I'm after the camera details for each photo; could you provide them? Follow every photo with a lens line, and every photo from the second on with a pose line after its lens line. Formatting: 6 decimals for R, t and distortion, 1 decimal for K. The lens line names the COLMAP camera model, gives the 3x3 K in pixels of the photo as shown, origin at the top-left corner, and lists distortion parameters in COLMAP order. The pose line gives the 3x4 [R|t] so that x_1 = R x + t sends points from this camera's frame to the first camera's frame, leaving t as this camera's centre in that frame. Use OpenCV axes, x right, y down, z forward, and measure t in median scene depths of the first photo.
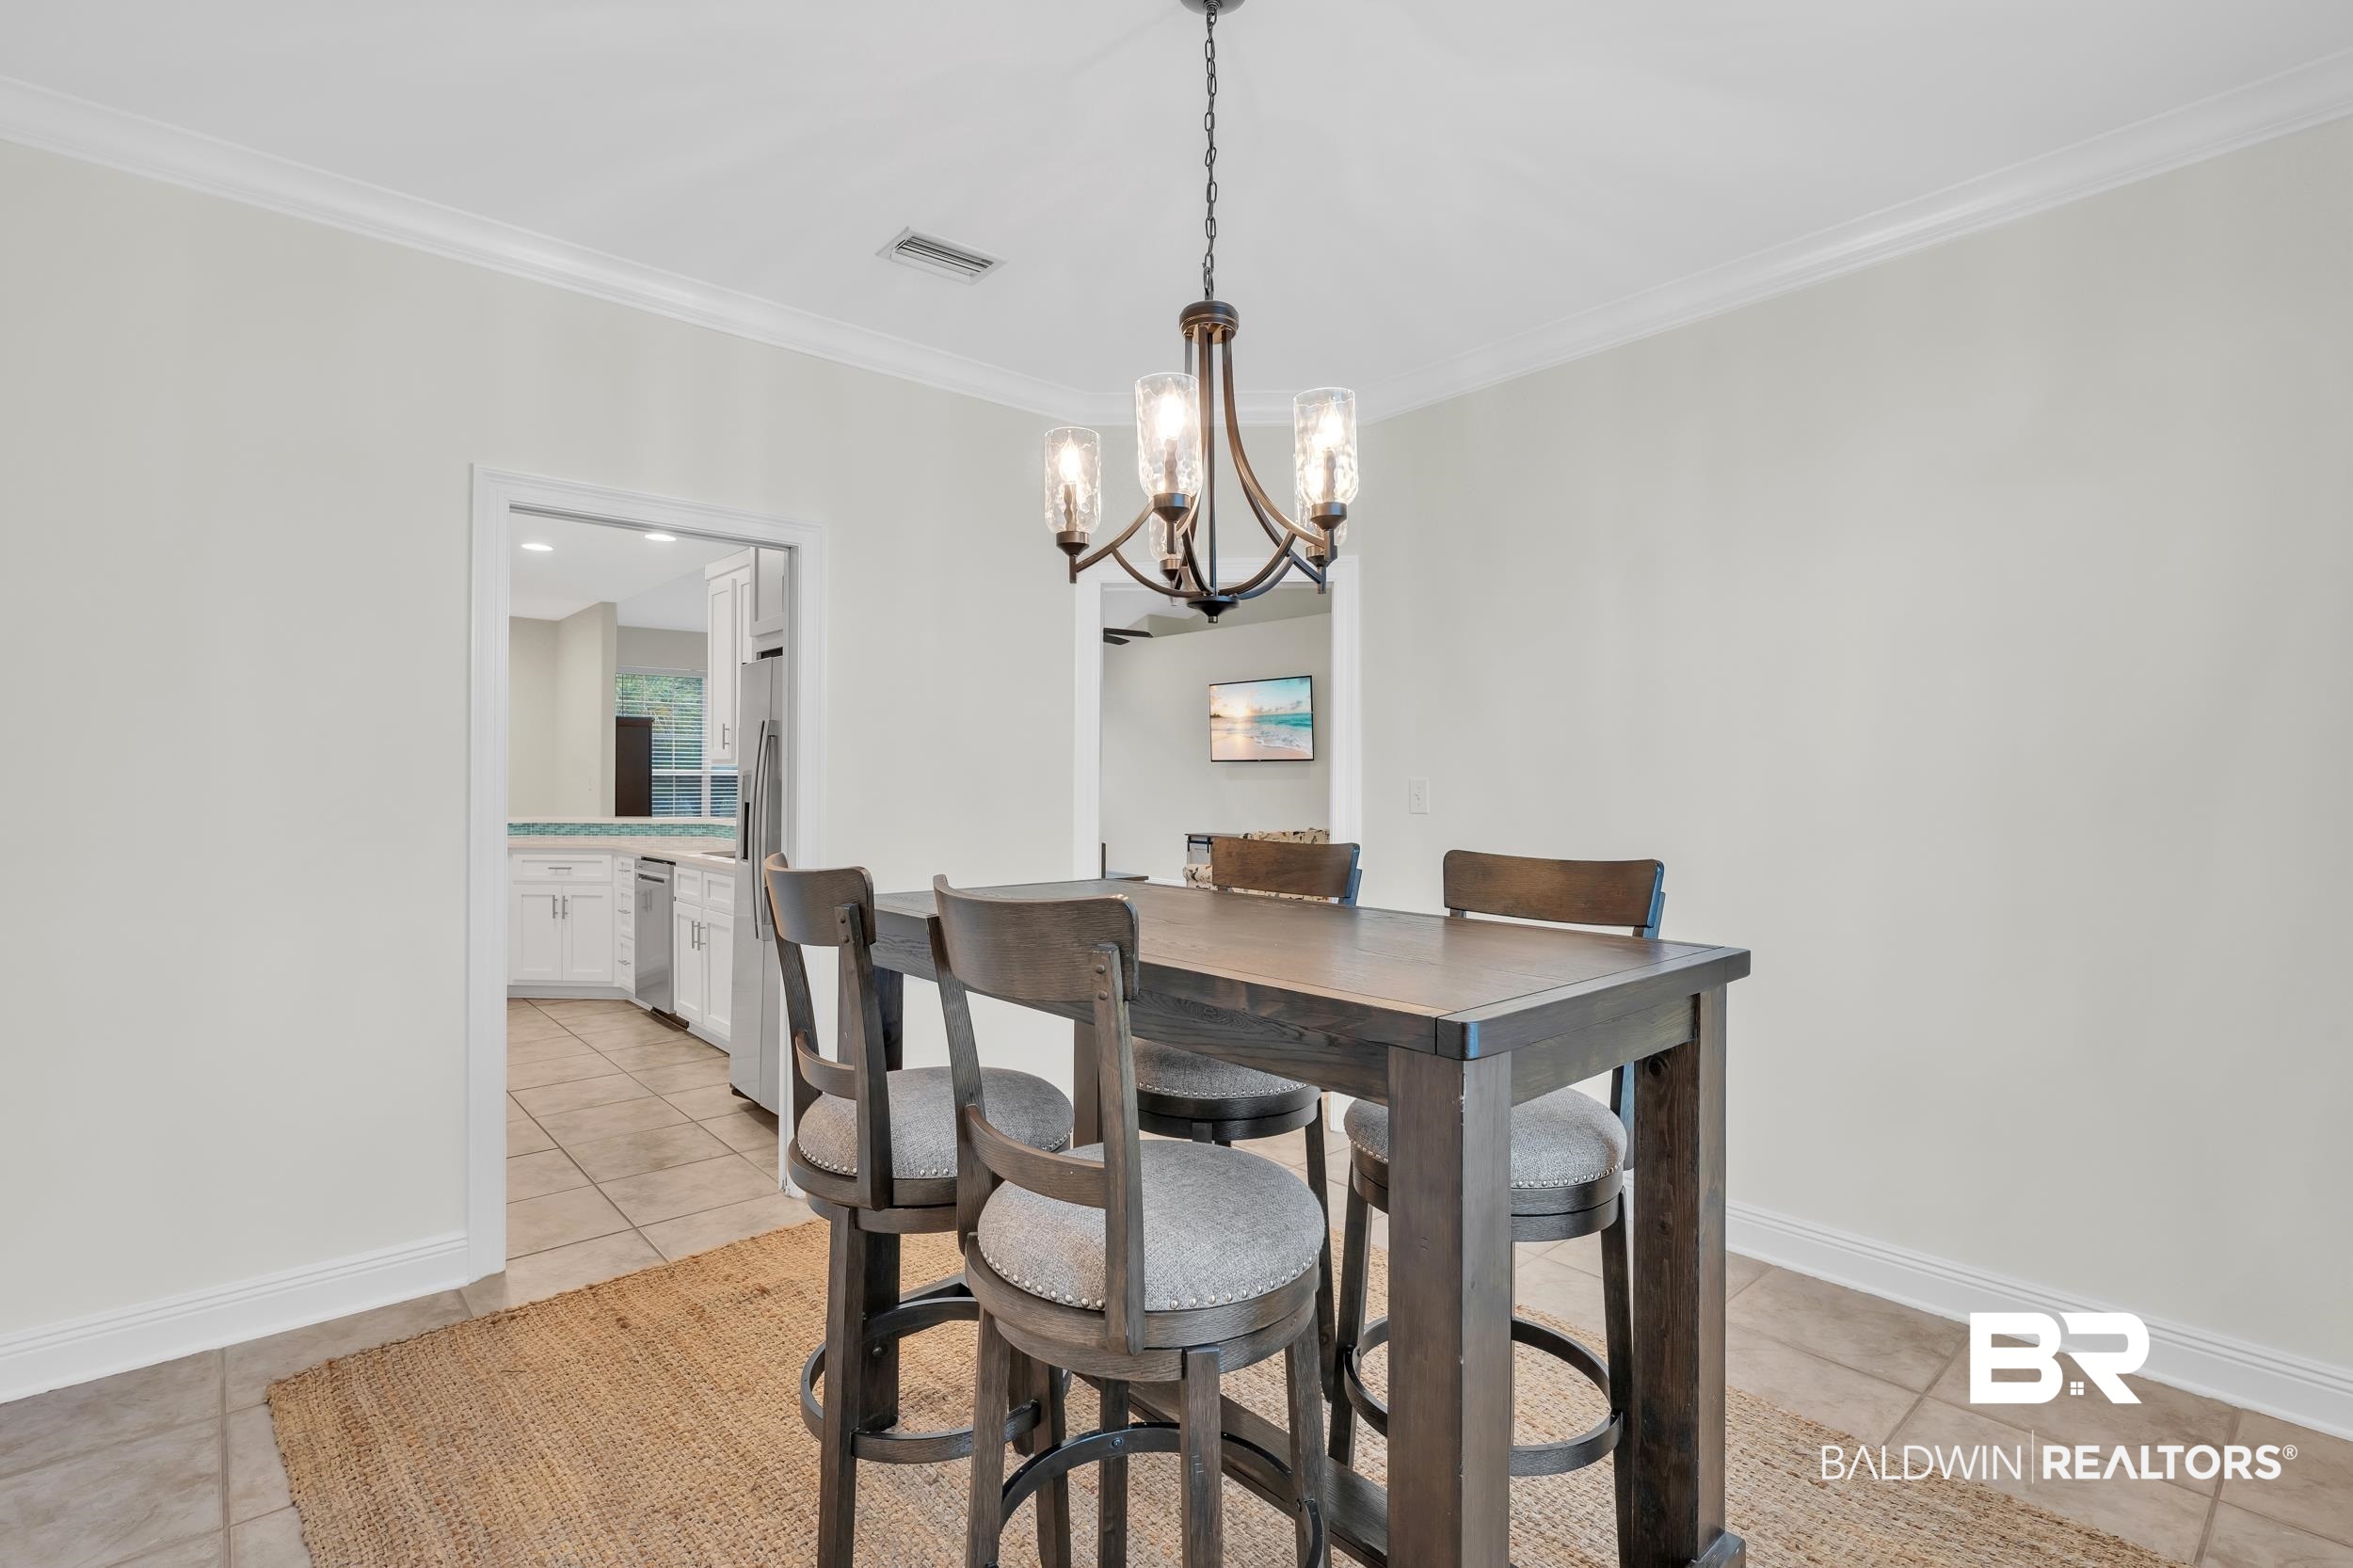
lens RADIAL K [[1080.8, 0, 1176.5], [0, 1080.8, 784.0], [0, 0, 1]] dist [-0.001500, -0.000130]
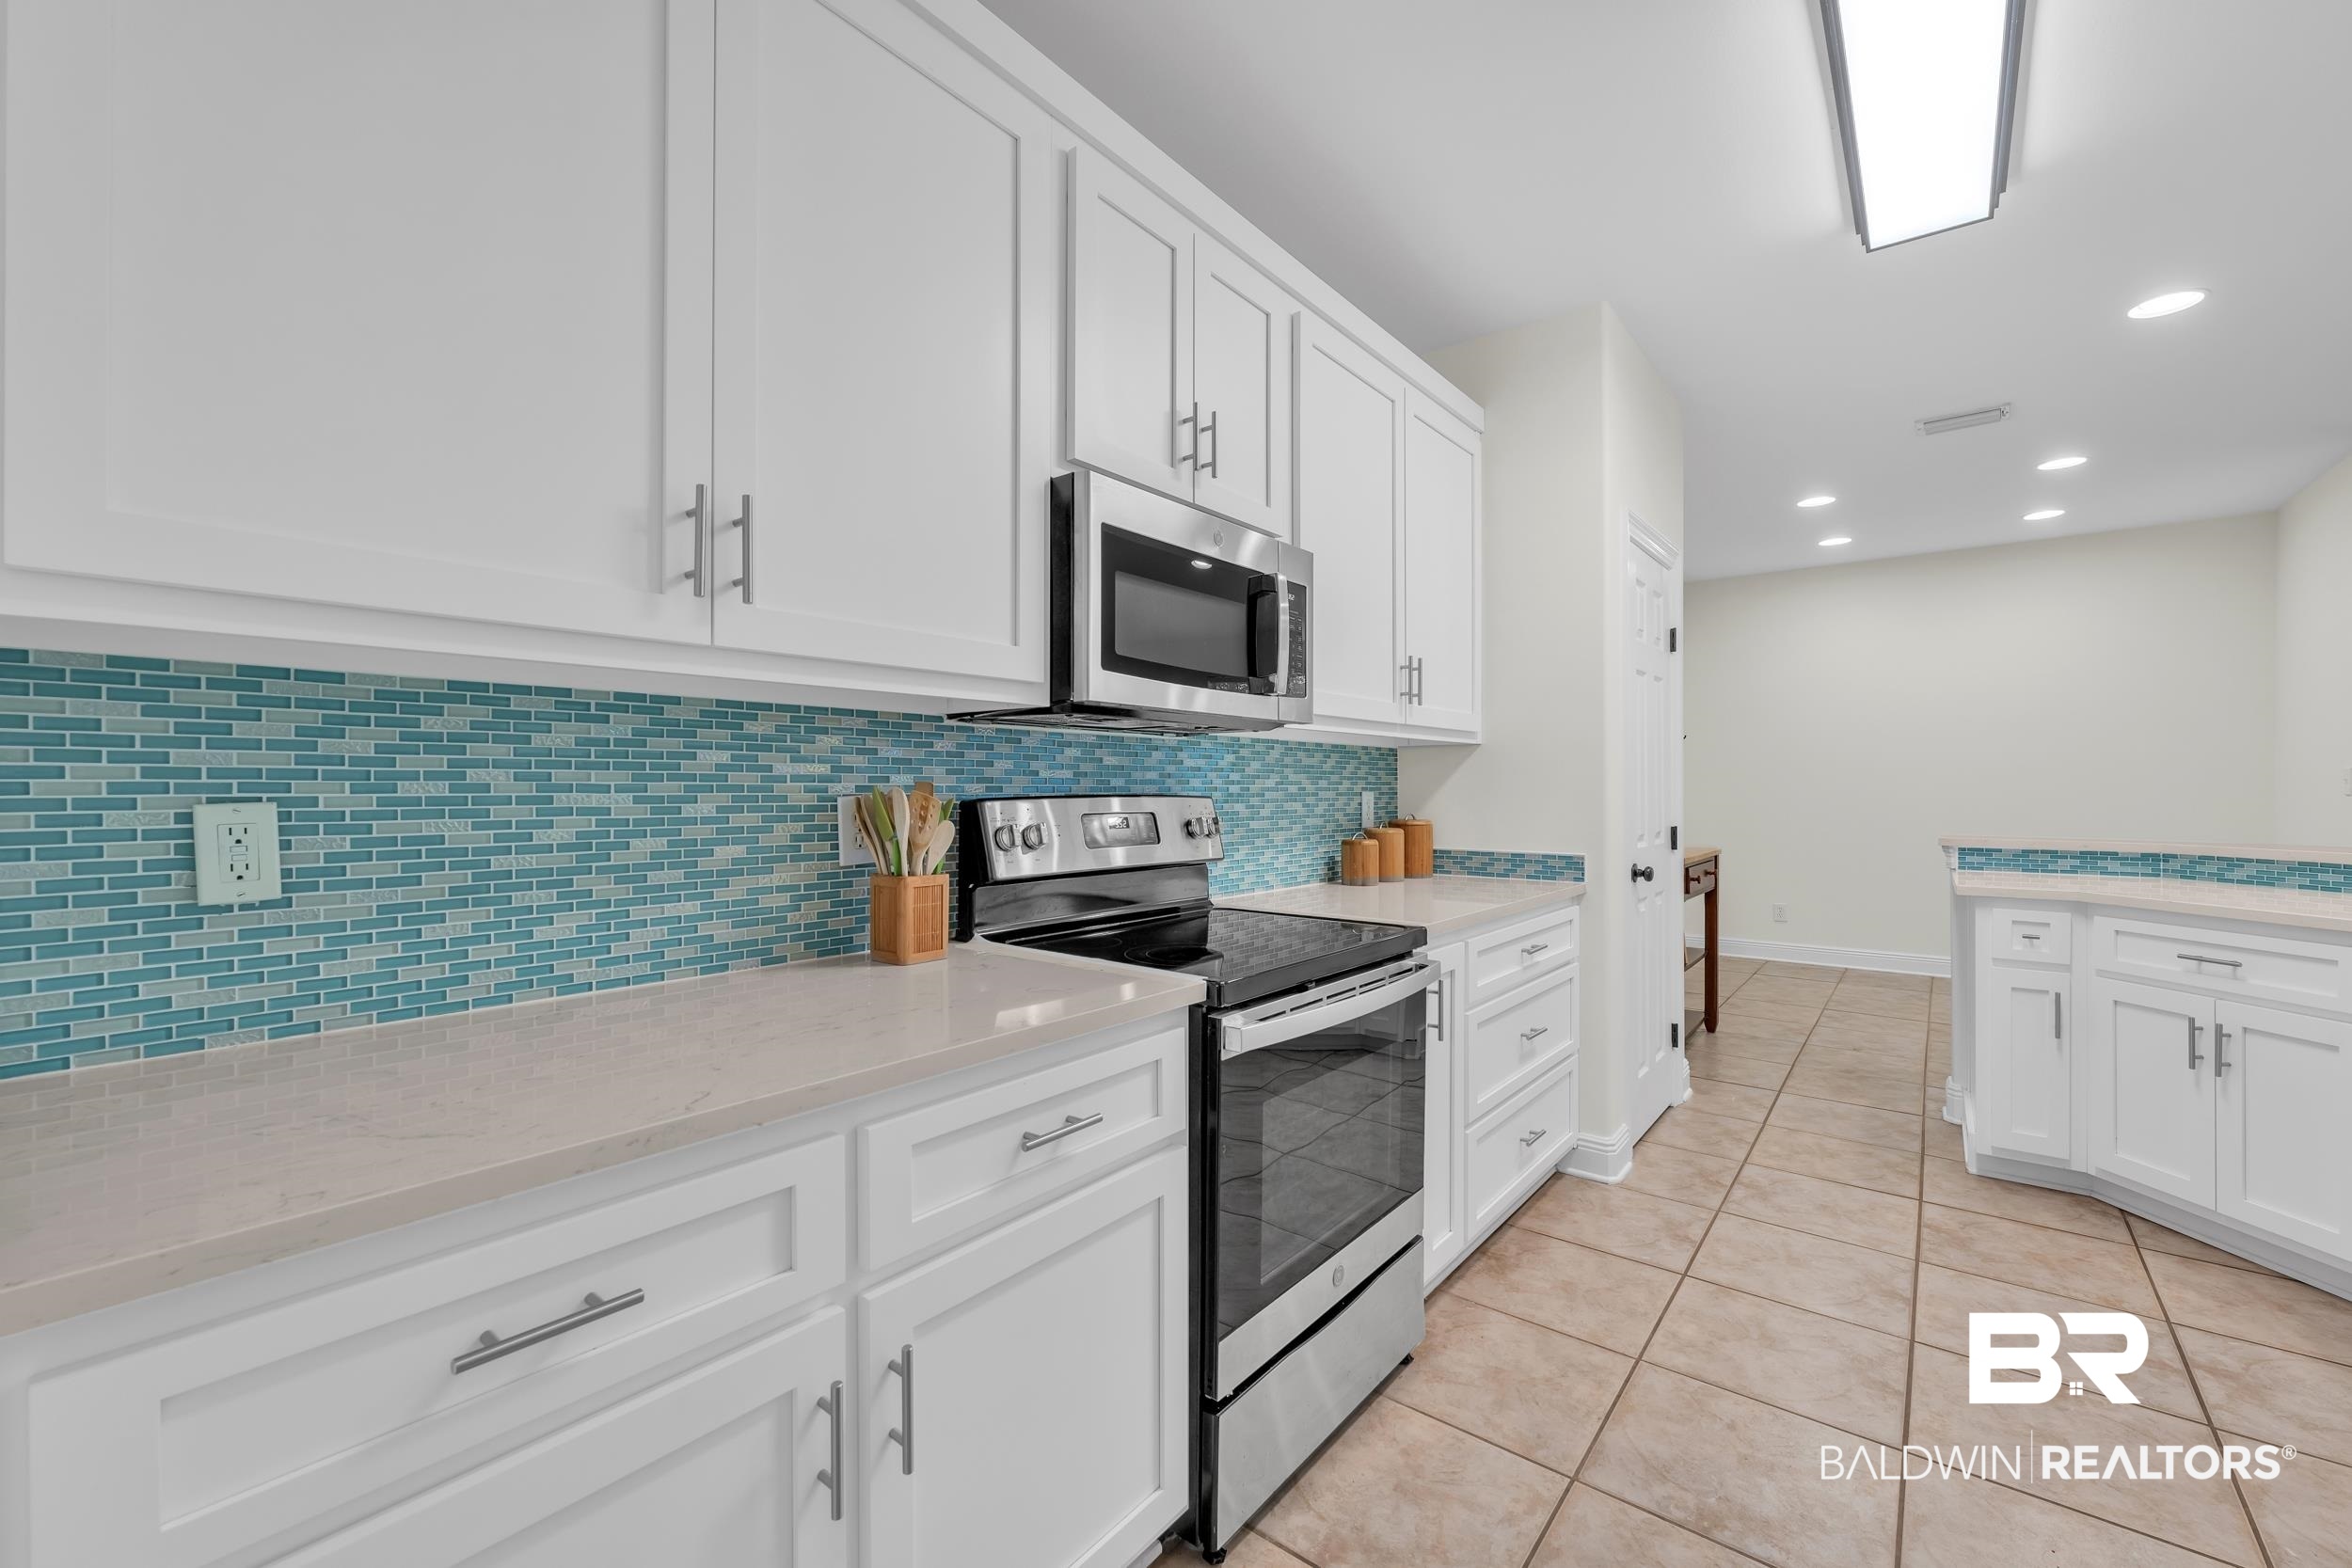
lens RADIAL K [[950.3, 0, 1176.0], [0, 950.3, 784.0], [0, 0, 1]] dist [-0.004945, 0.000189]
pose [[0.158148, -0.003549, -0.987409, -0.230293], [-0.009828, 0.999938, -0.005168, 0.009977], [0.987367, 0.010522, 0.158103, 0.471489]]
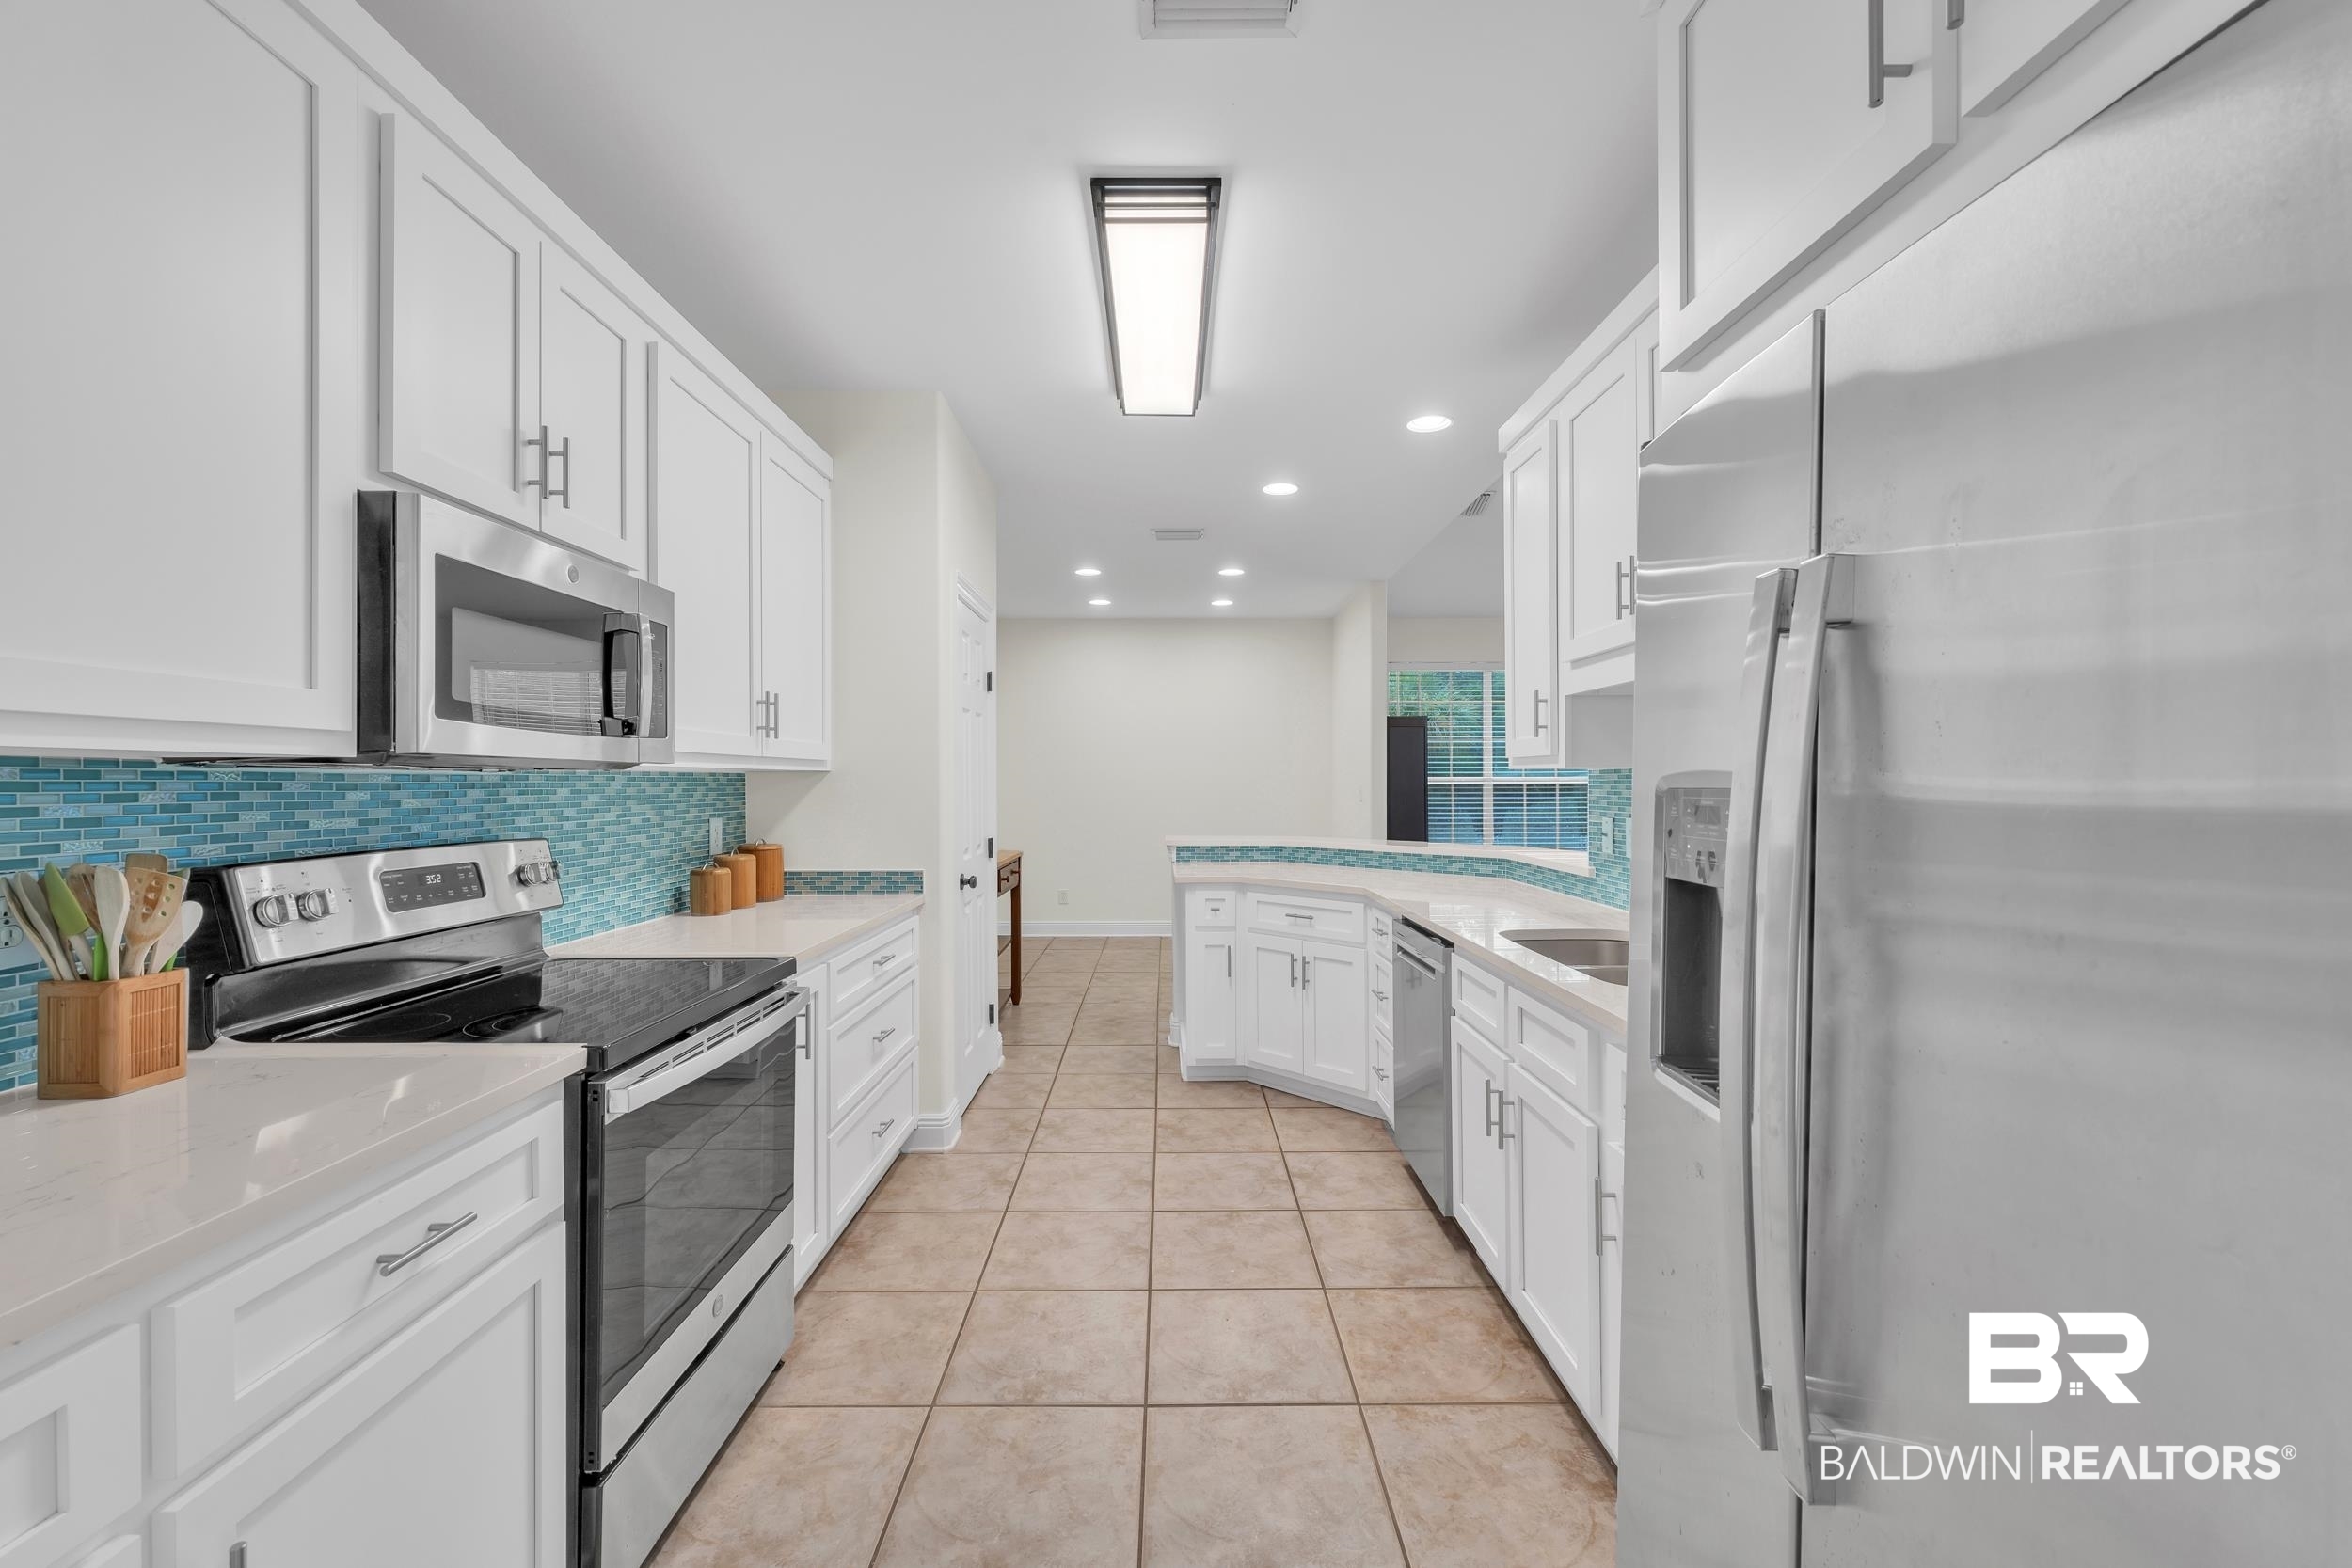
lens RADIAL K [[940.8, 0, 1166.1], [0, 940.8, 777.1], [0, 0, 1]] dist [-0.000433, -0.000065]
pose [[0.744339, -0.008151, -0.667752, -0.203961], [-0.001243, 0.999907, -0.013592, -0.004973], [0.667800, 0.010947, 0.744260, 0.440603]]
